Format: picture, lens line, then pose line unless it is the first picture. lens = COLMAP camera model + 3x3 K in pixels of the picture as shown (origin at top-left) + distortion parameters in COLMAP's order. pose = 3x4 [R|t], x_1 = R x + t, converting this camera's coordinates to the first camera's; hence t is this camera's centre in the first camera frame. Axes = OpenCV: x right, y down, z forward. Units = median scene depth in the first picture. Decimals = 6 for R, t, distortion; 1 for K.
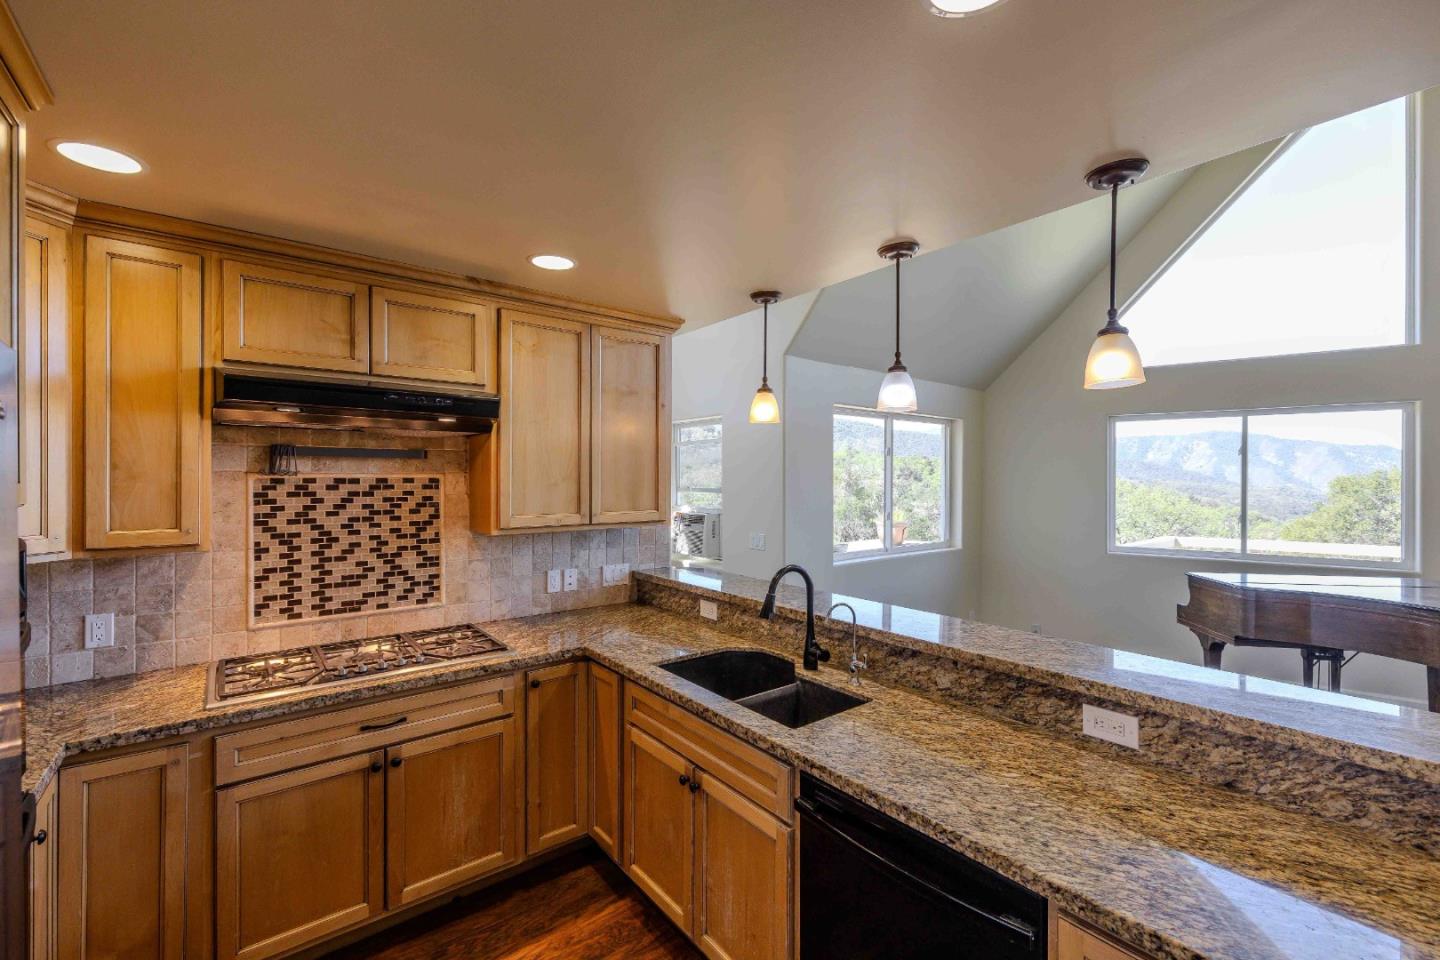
lens RADIAL K [[604.0, 0, 712.5], [0, 604.0, 481.1], [0, 0, 1]] dist [0.001229, 0.001045]
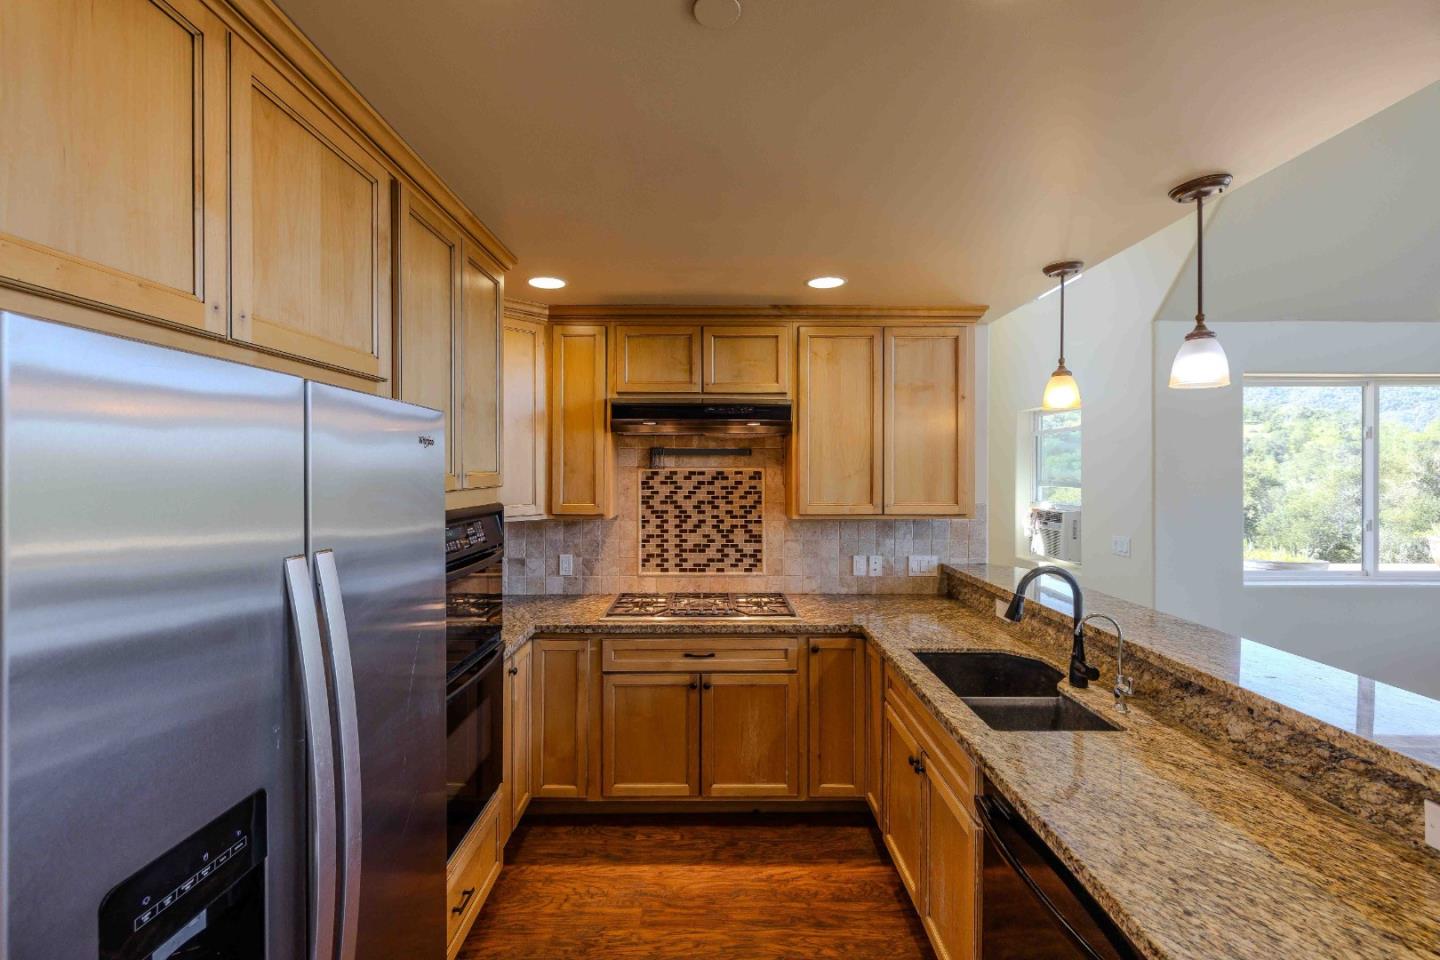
lens RADIAL K [[604.0, 0, 713.8], [0, 604.0, 469.6], [0, 0, 1]] dist [0.001229, 0.001045]
pose [[0.787354, -0.001396, -0.616499, 0.280311], [-0.002468, 0.999982, -0.005416, -0.001092], [0.616496, 0.005786, 0.787337, -0.031085]]
